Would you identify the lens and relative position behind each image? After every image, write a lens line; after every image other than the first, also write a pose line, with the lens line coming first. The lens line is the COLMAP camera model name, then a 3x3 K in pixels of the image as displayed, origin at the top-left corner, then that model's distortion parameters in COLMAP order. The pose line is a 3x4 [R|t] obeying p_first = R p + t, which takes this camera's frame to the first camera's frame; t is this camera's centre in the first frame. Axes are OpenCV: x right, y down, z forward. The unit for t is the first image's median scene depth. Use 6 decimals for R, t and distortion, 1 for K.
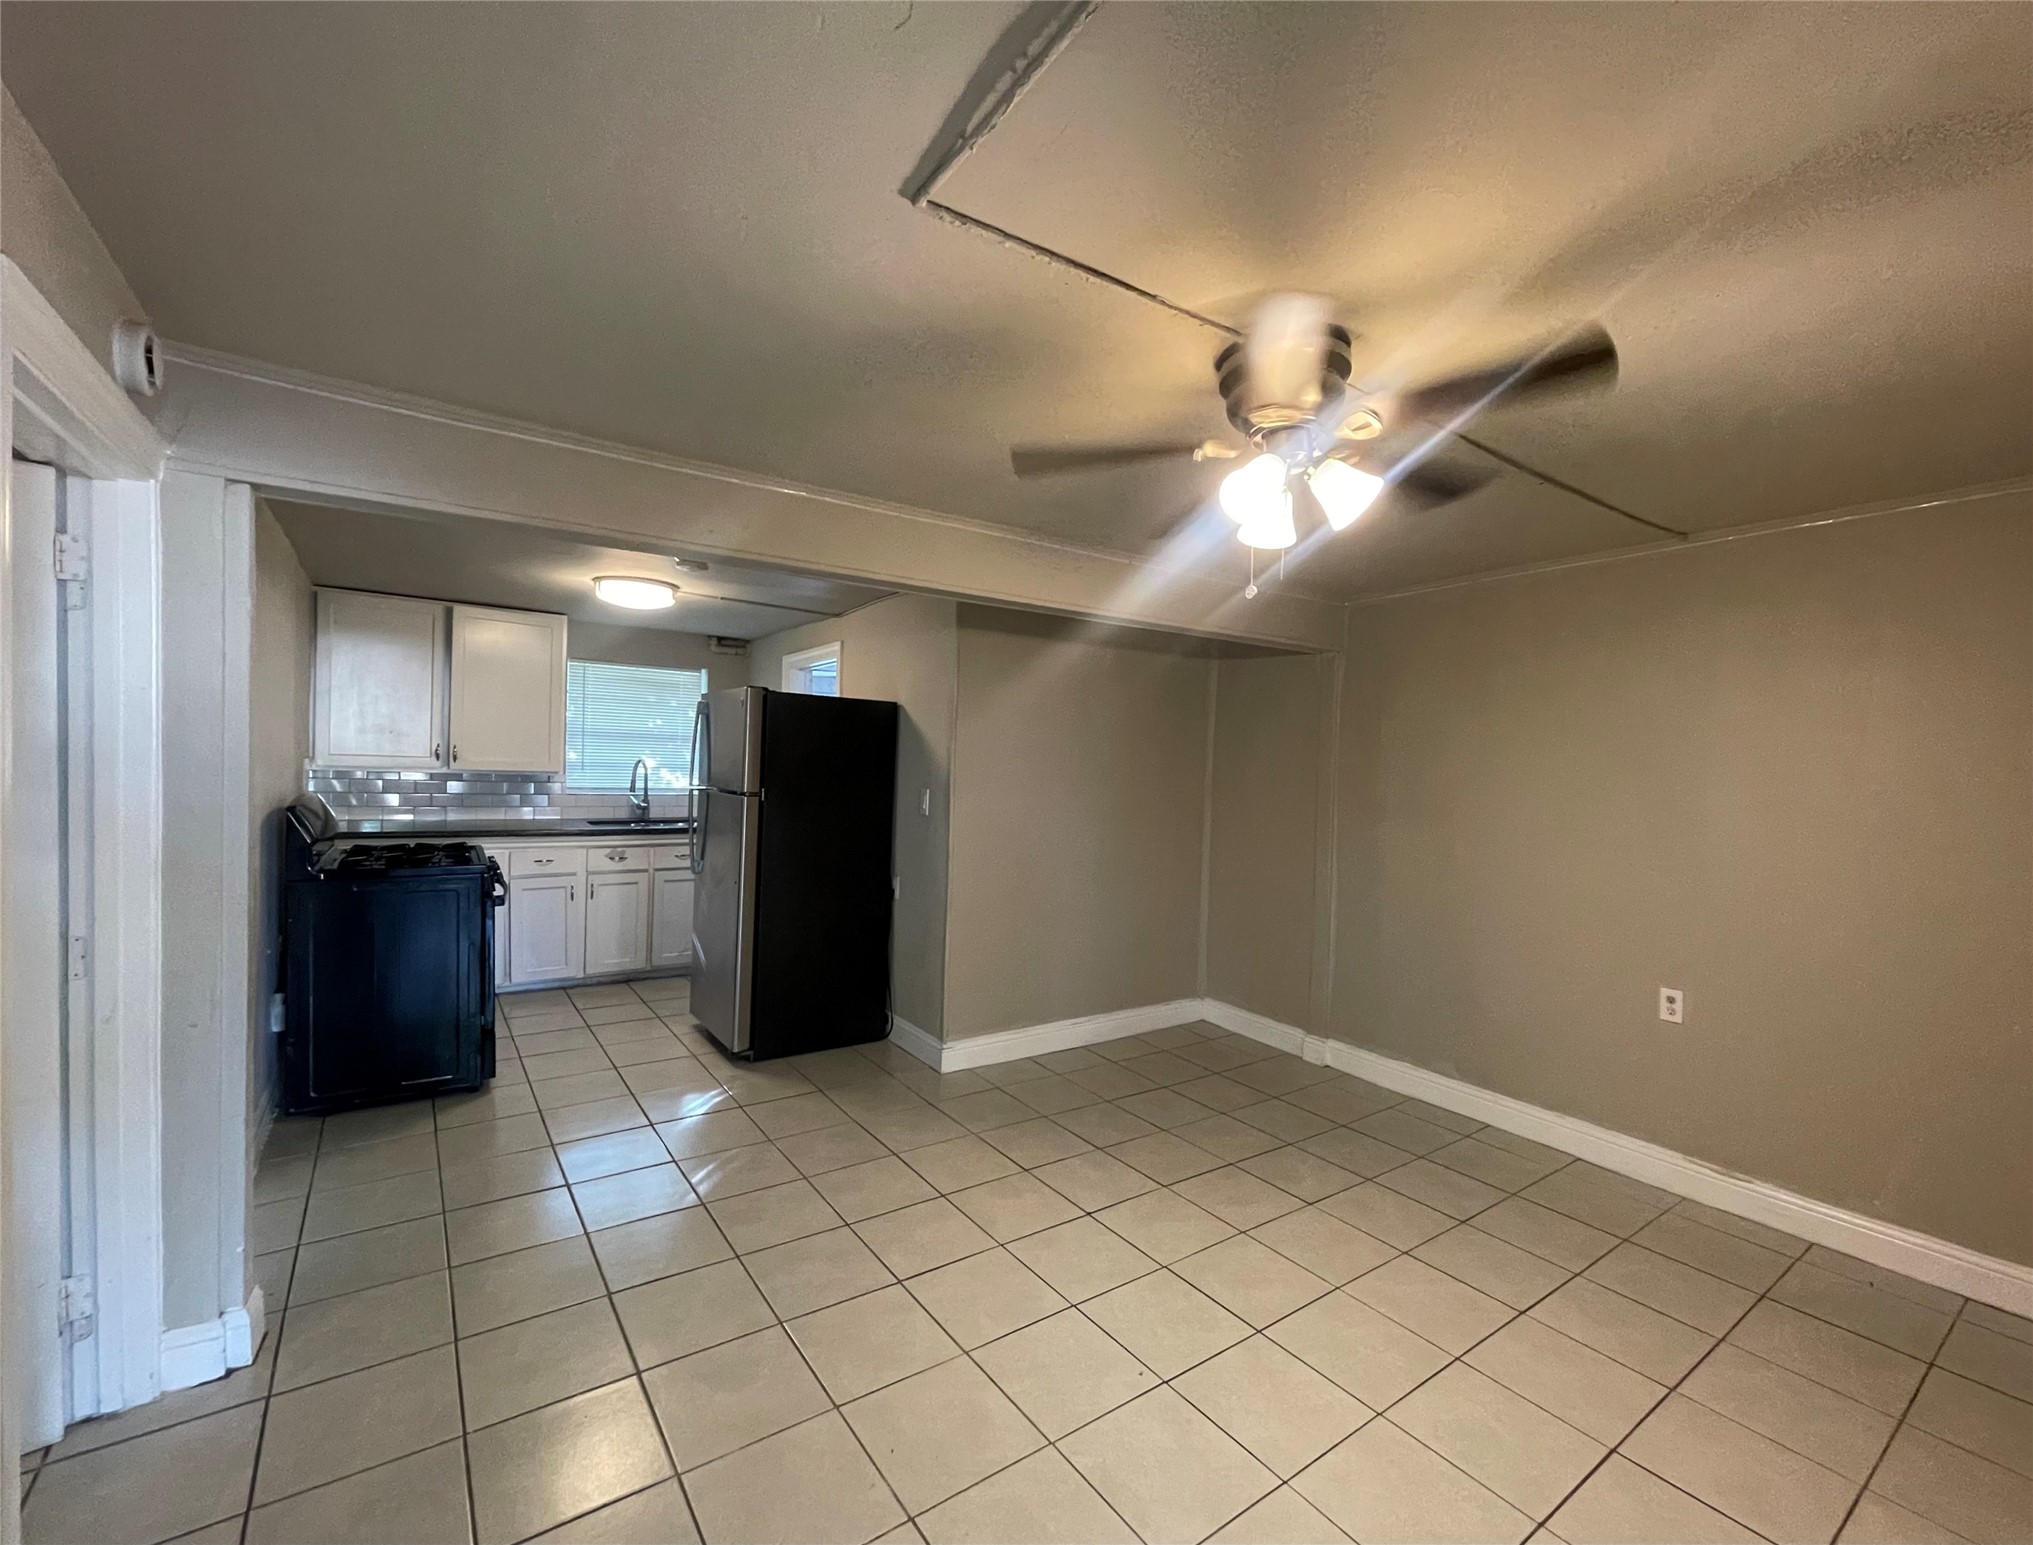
lens RADIAL K [[872.0, 0, 1018.4], [0, 872.0, 782.2], [0, 0, 1]] dist [-0.002766, -0.000405]
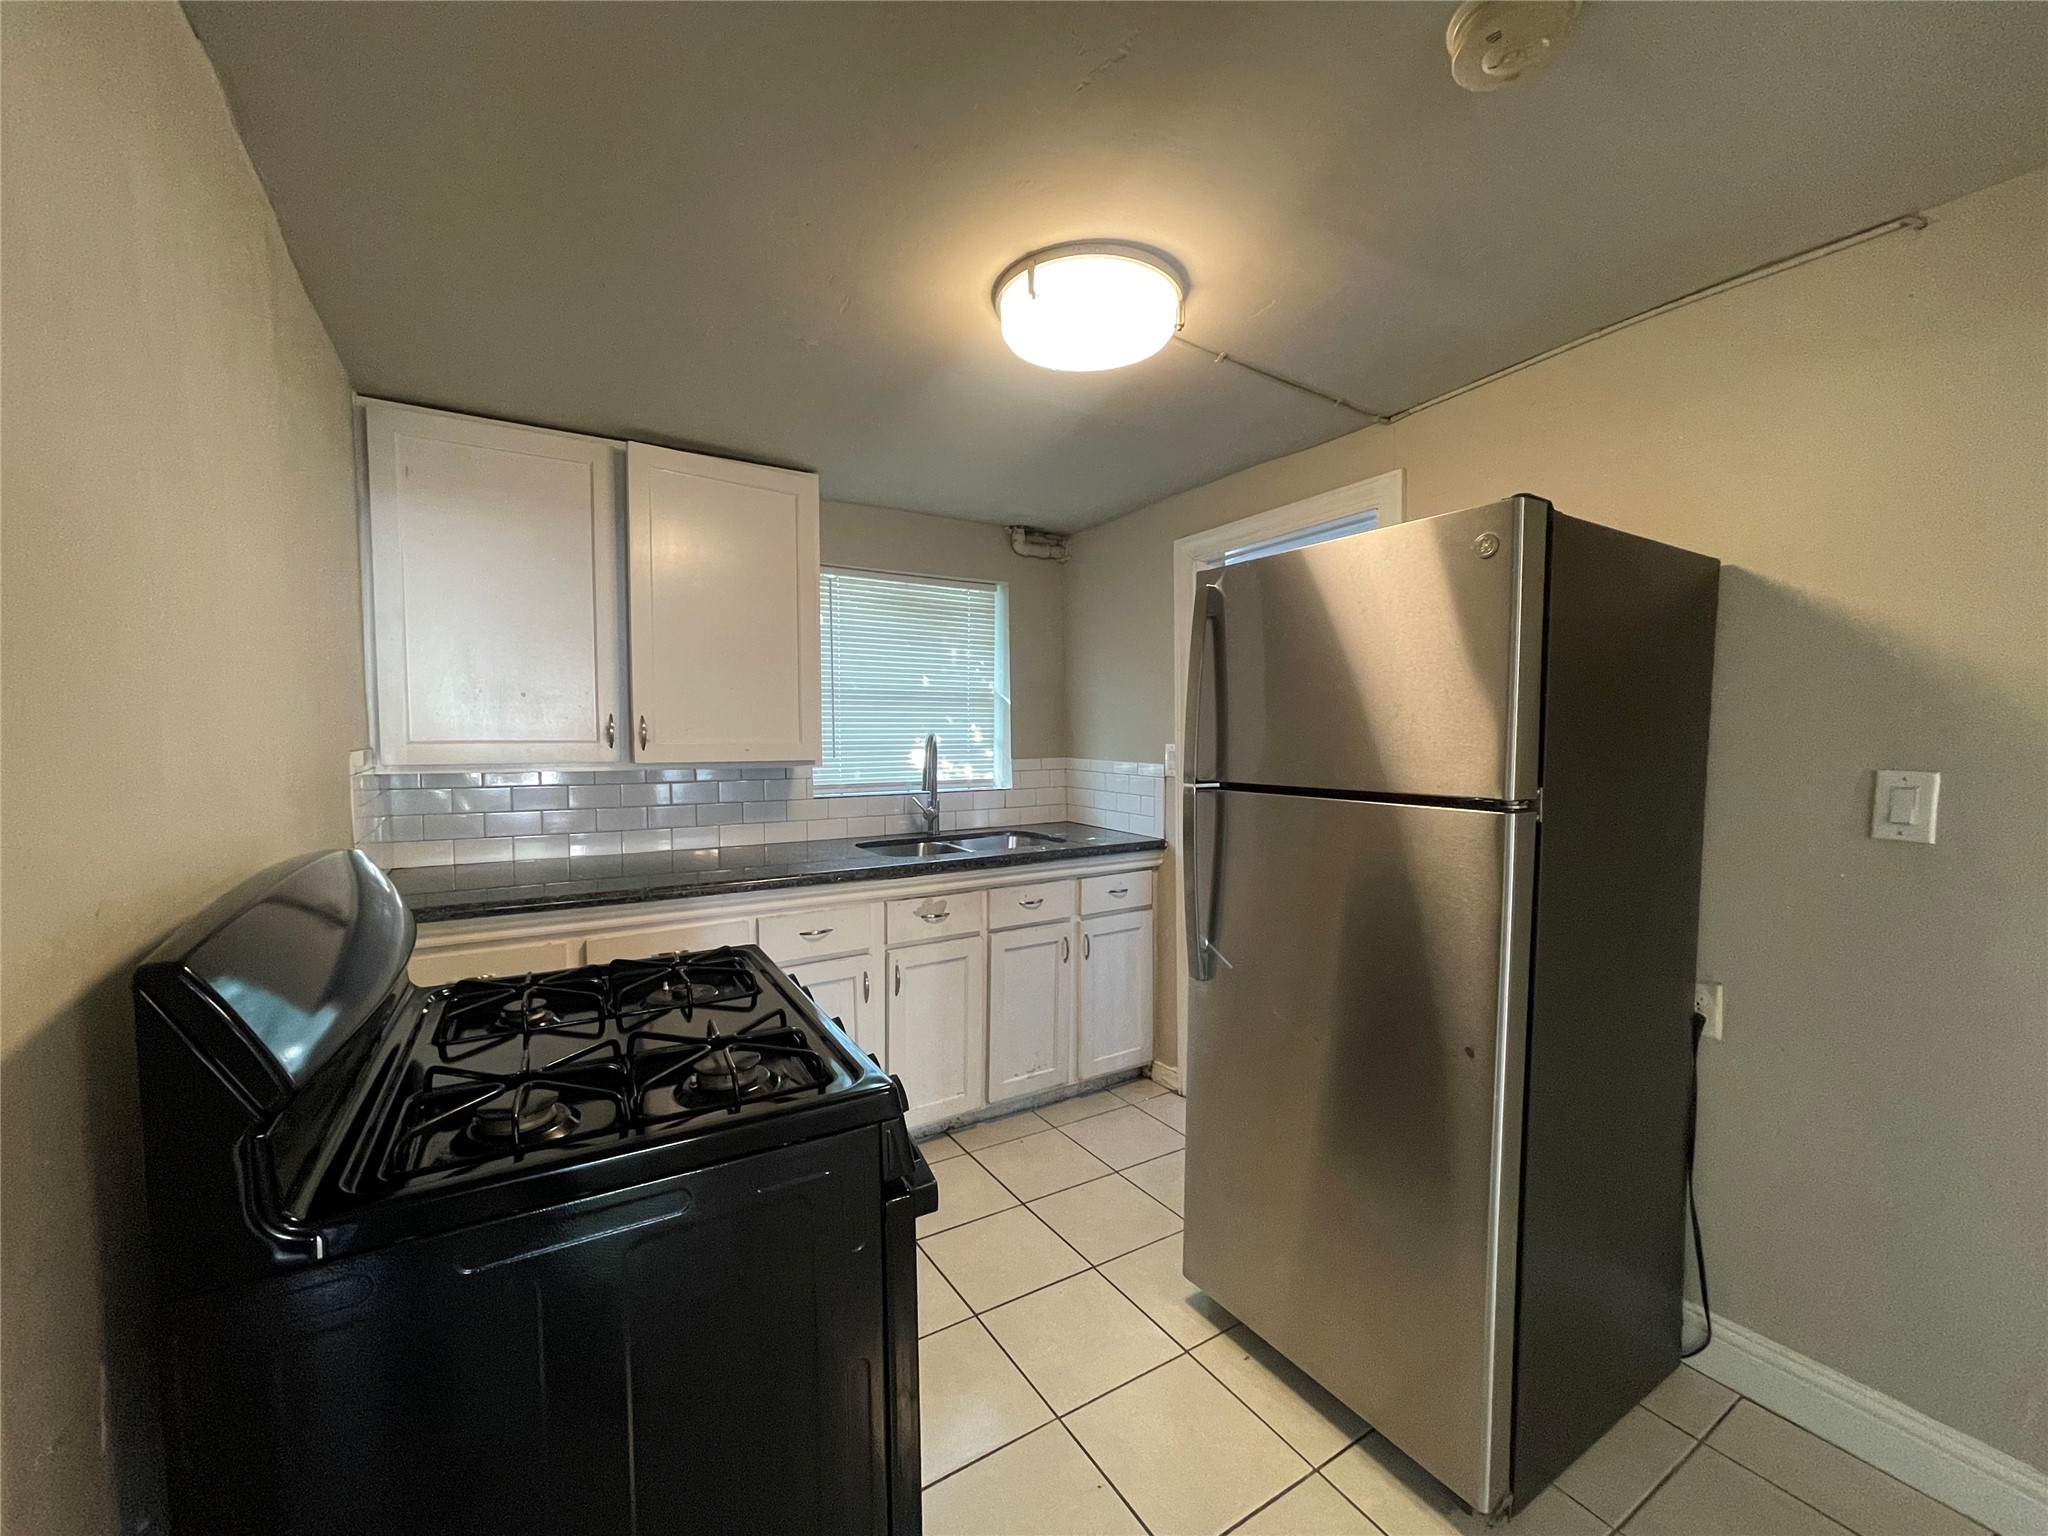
lens RADIAL K [[834.8, 0, 1022.9], [0, 834.8, 775.7], [0, 0, 1]] dist [0.000127, -0.000200]
pose [[0.996839, -0.034475, -0.071575, -0.422077], [0.036309, 0.999041, 0.024482, -0.011980], [0.070662, -0.027003, 0.997135, 0.566826]]
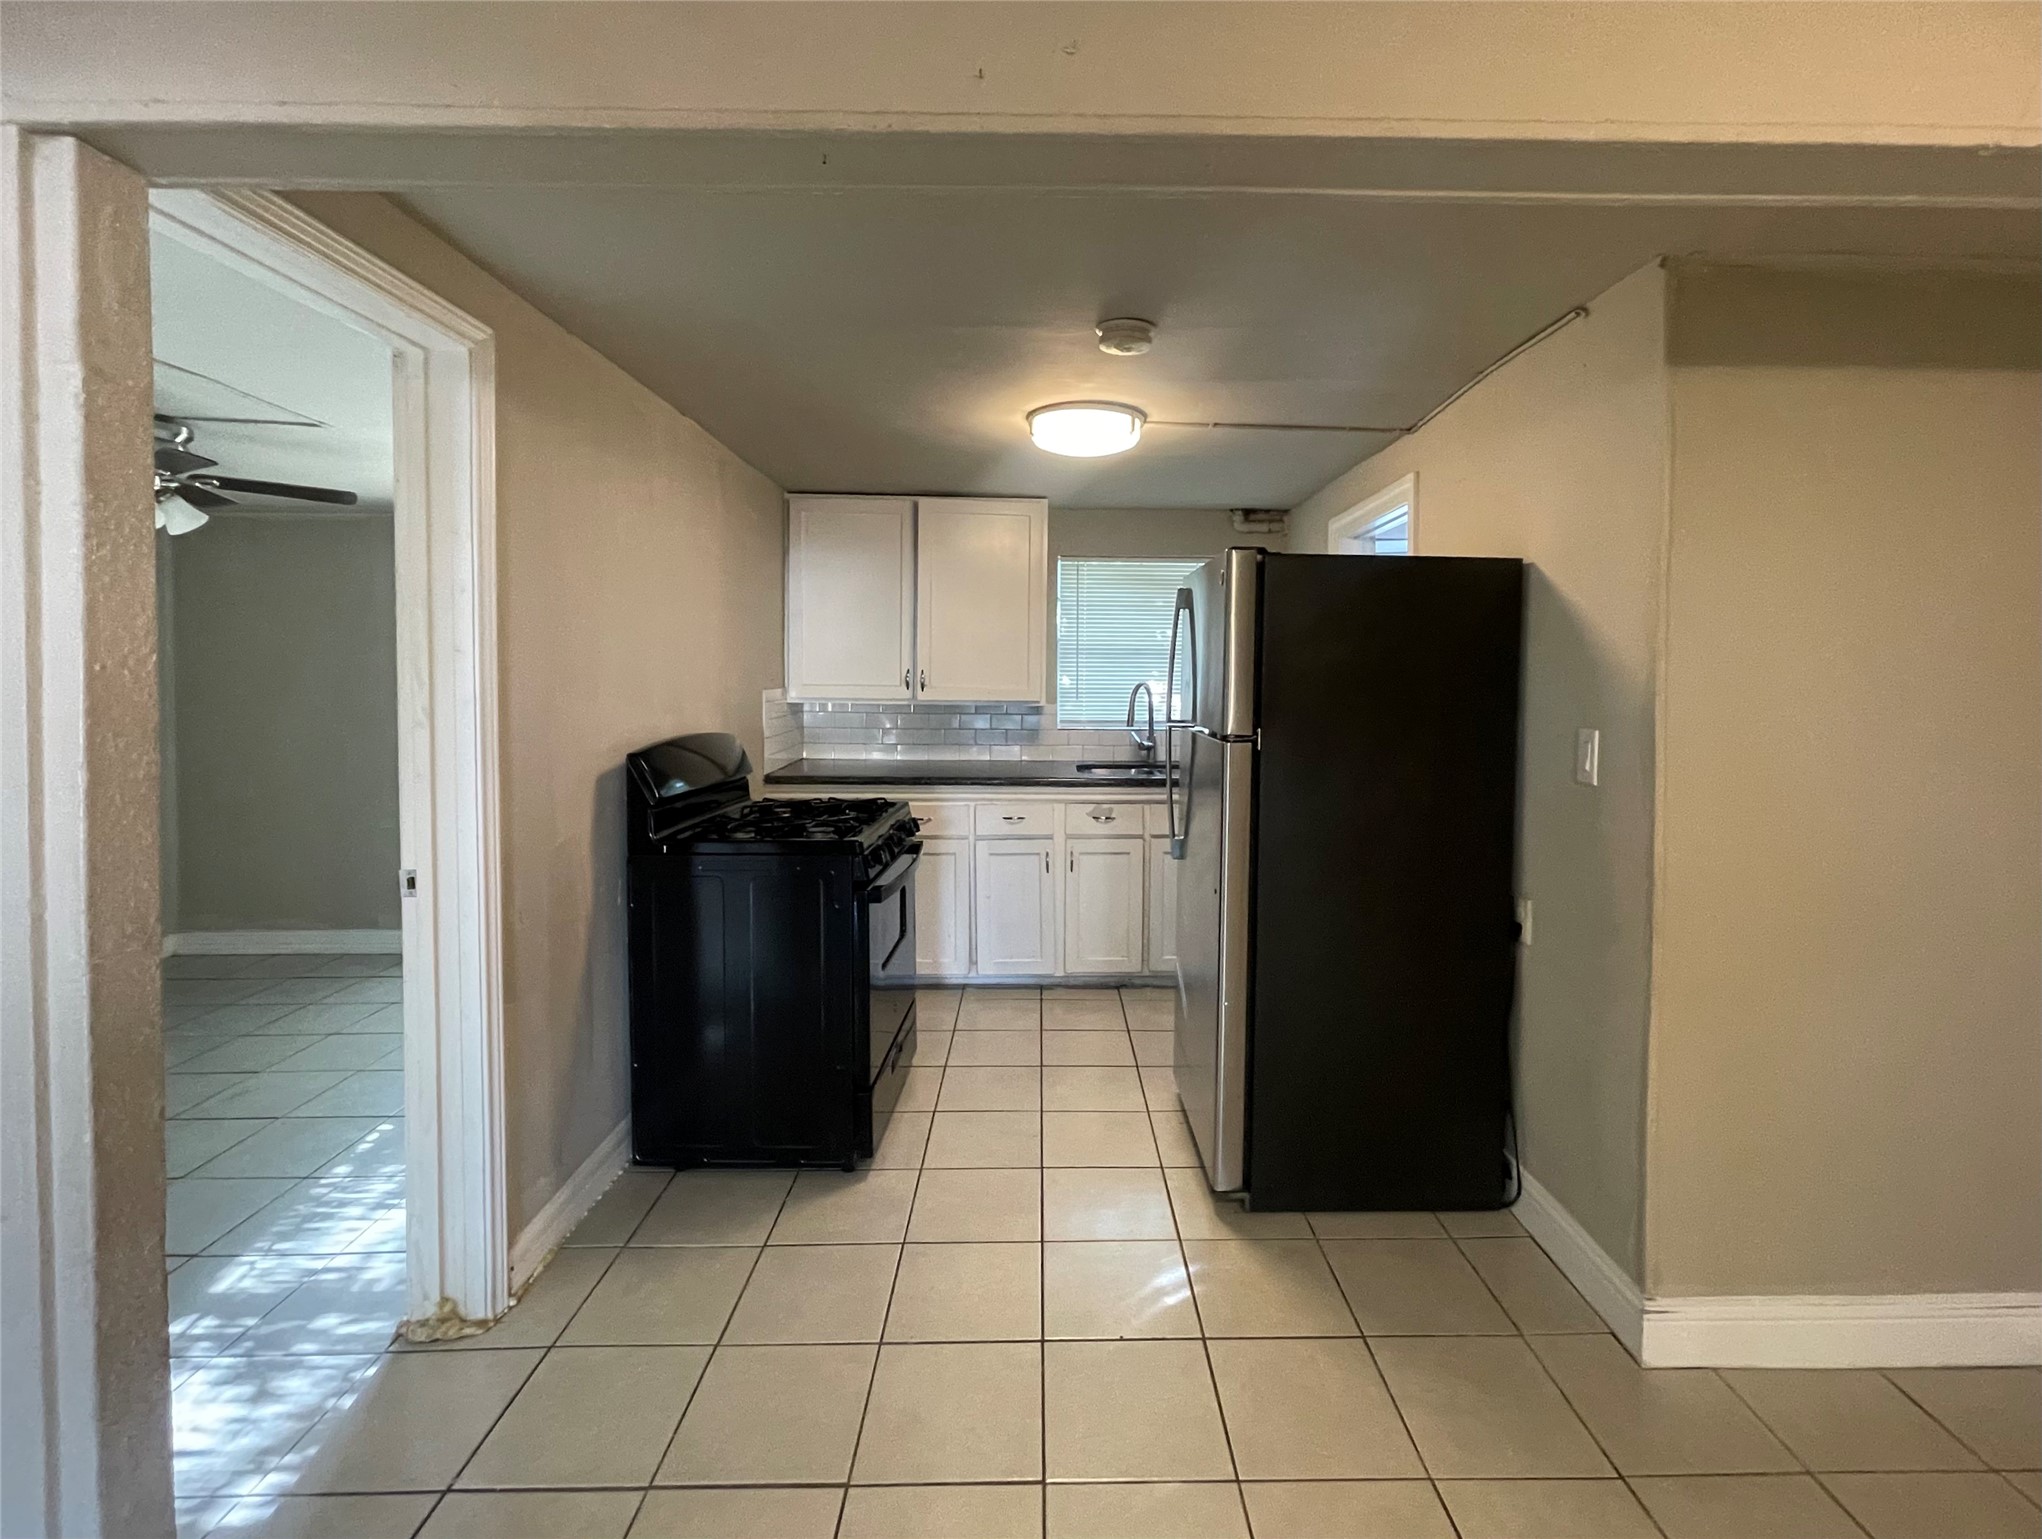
lens RADIAL K [[940.4, 0, 1059.5], [0, 940.4, 695.2], [0, 0, 1]] dist [-0.000795, -0.000027]
pose [[0.827659, -0.014960, -0.561032, -0.053052], [0.008028, 0.999858, -0.014818, -0.005200], [0.561174, 0.007760, 0.827661, 0.376317]]
